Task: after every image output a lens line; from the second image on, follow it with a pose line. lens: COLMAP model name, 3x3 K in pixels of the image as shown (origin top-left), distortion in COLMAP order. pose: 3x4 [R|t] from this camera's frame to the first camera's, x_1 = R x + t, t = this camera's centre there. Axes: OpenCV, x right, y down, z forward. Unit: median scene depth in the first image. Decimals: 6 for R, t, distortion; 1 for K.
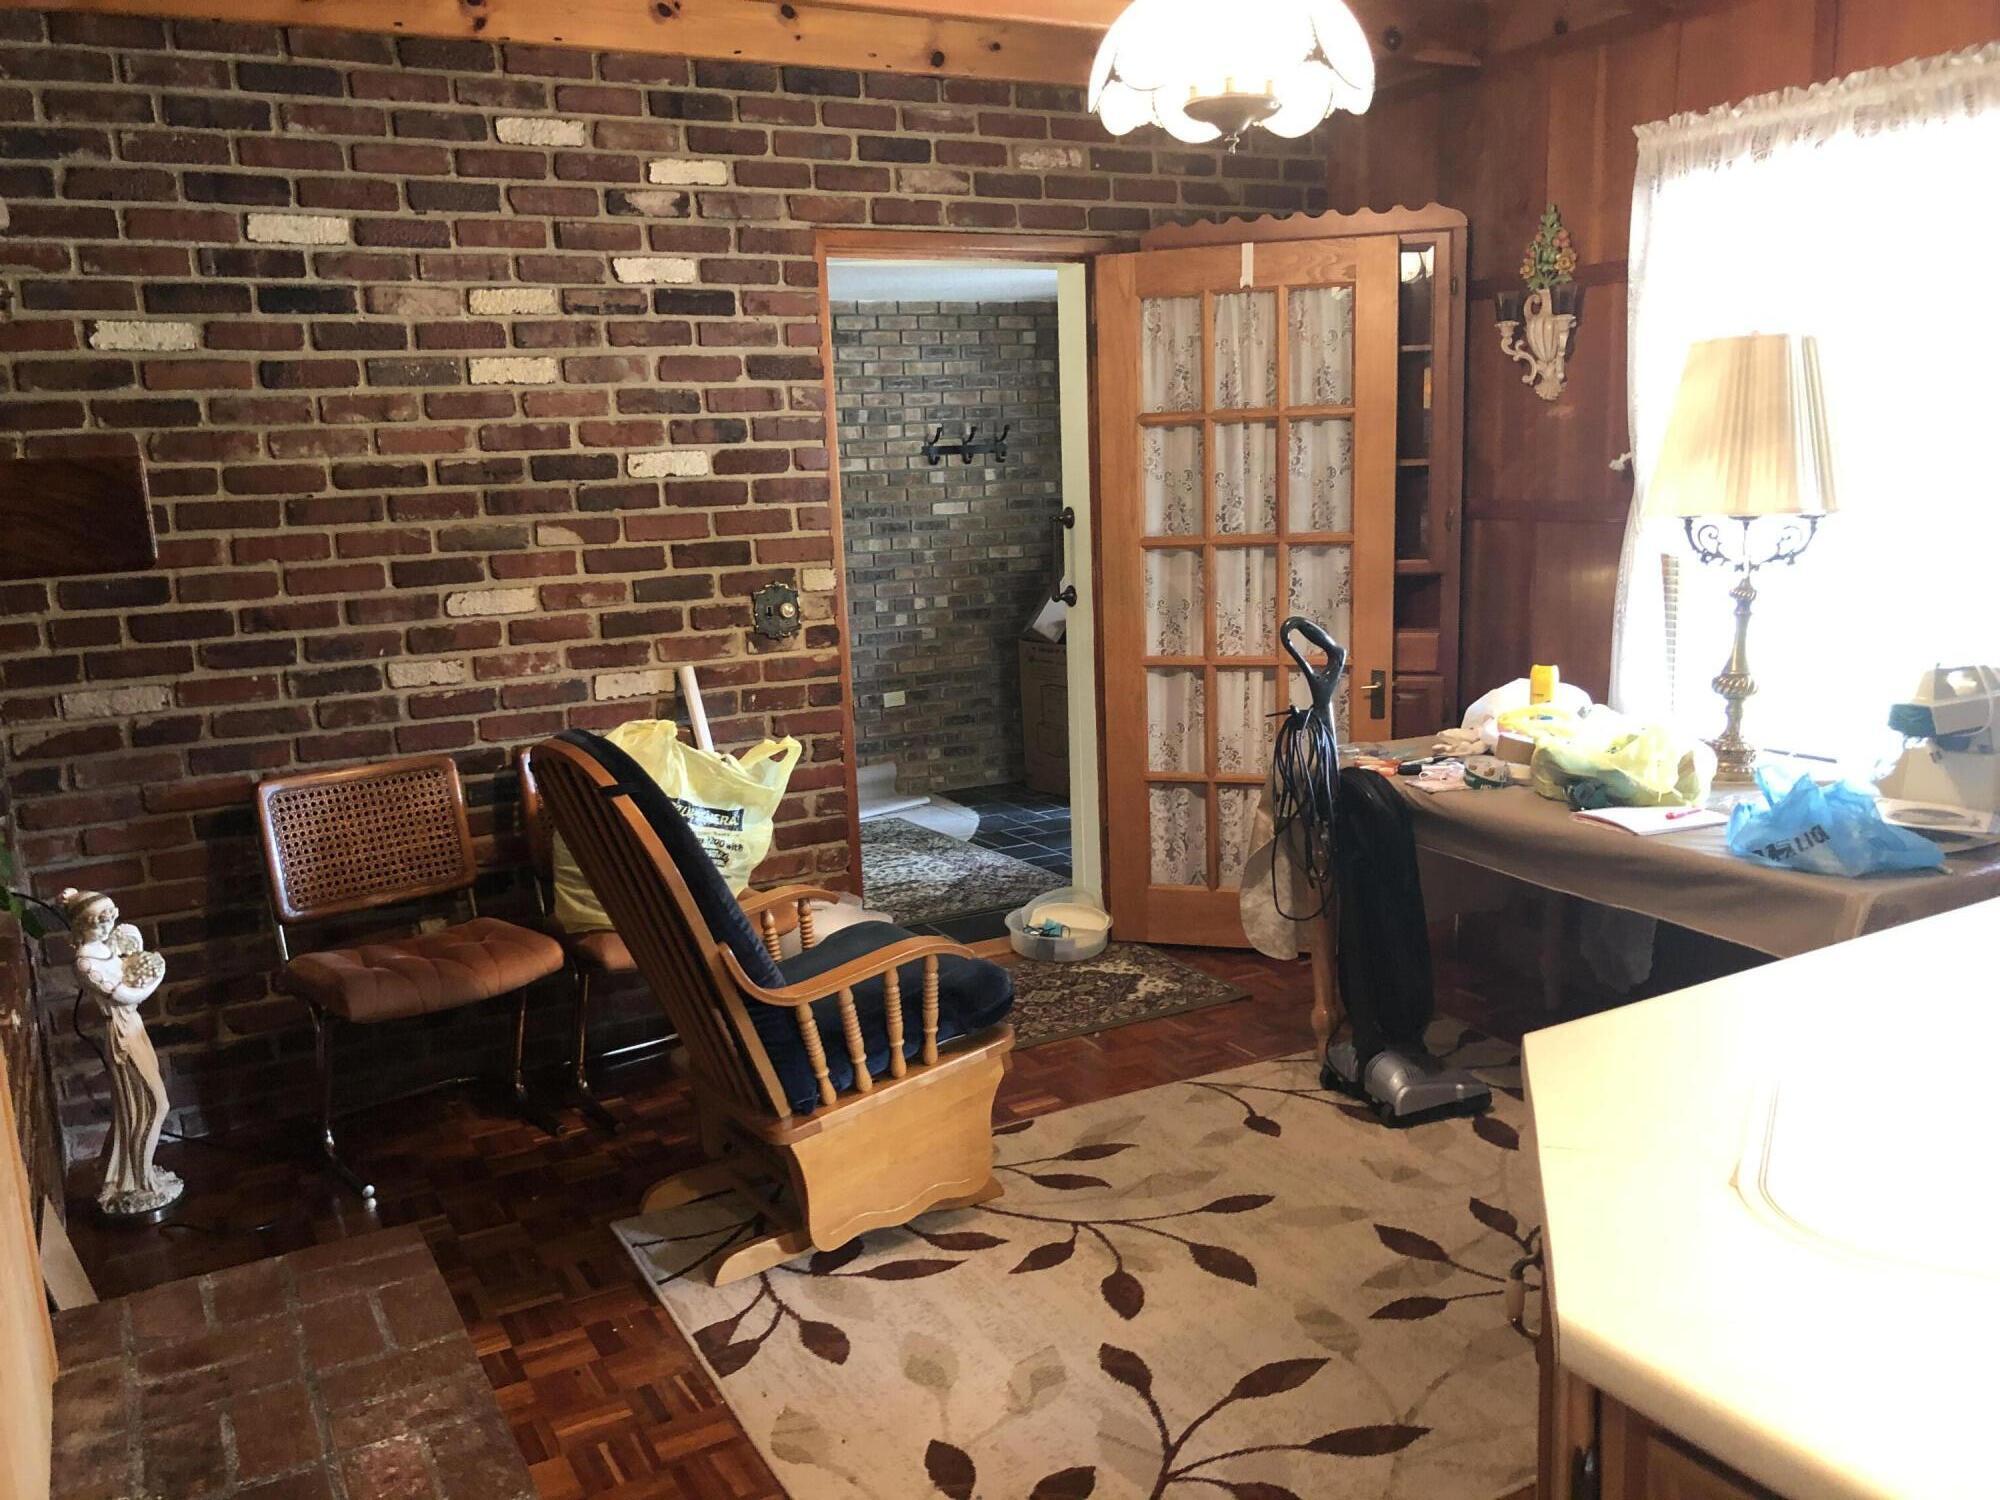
lens RADIAL K [[1645.7, 0, 1001.4], [0, 1645.7, 753.5], [0, 0, 1]] dist [0.042032, -0.047381]
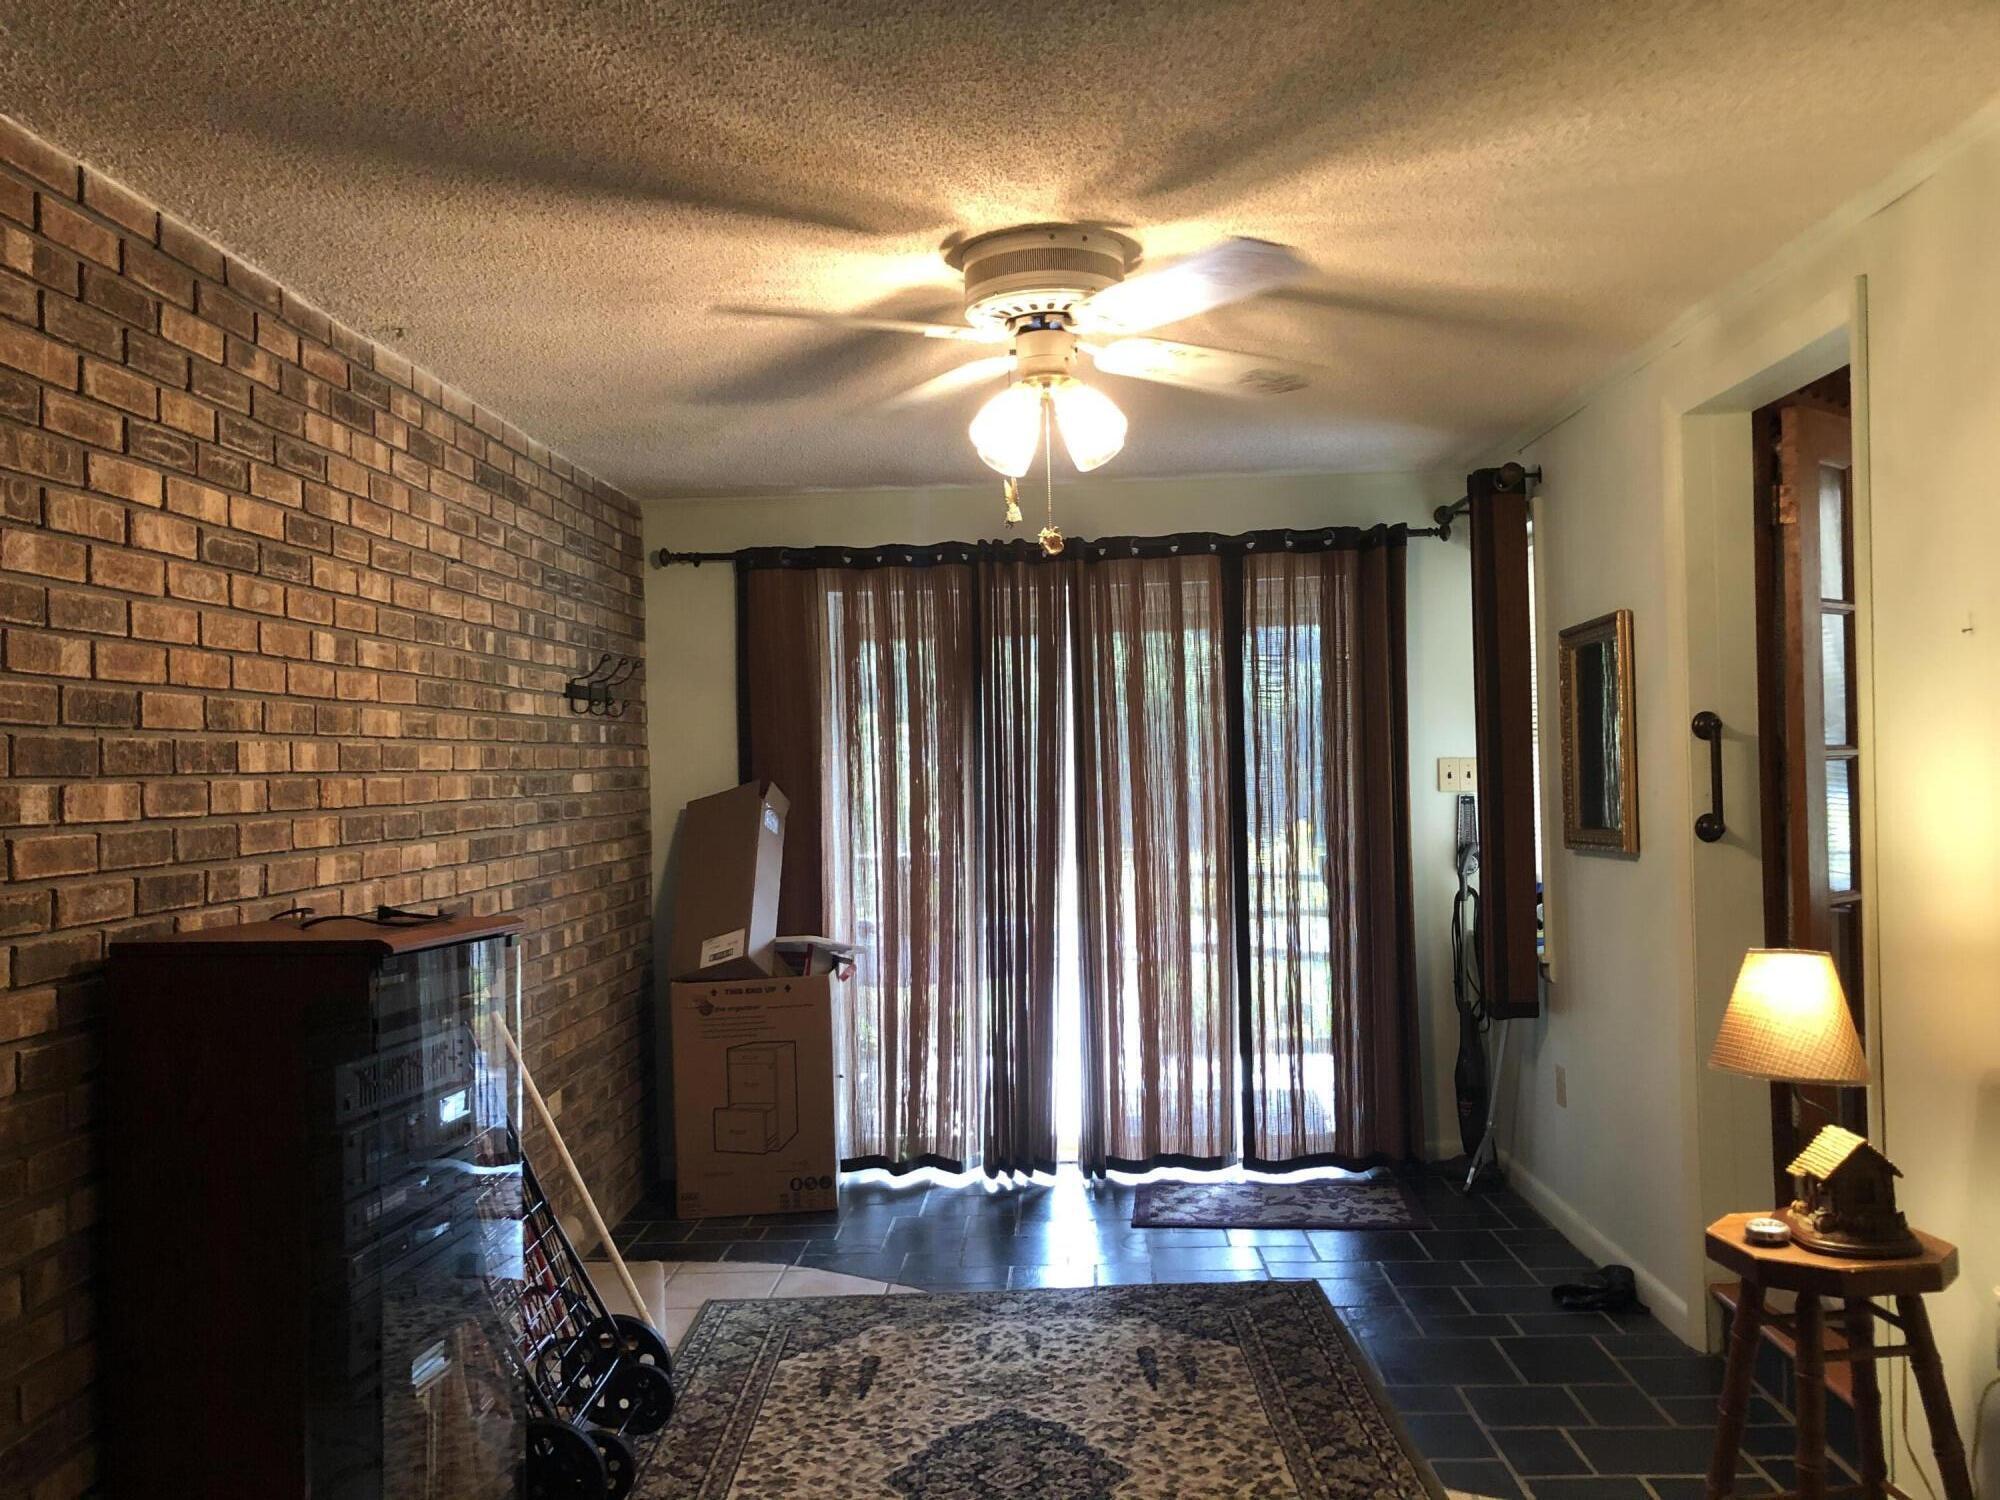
lens RADIAL K [[1645.7, 0, 1000.3], [0, 1645.7, 746.8], [0, 0, 1]] dist [0.042032, -0.047381]
pose [[0.495275, 0.032951, 0.868111, -0.503013], [0.159404, 0.978867, -0.128099, -0.058020], [-0.853987, 0.201825, 0.479556, 0.572335]]
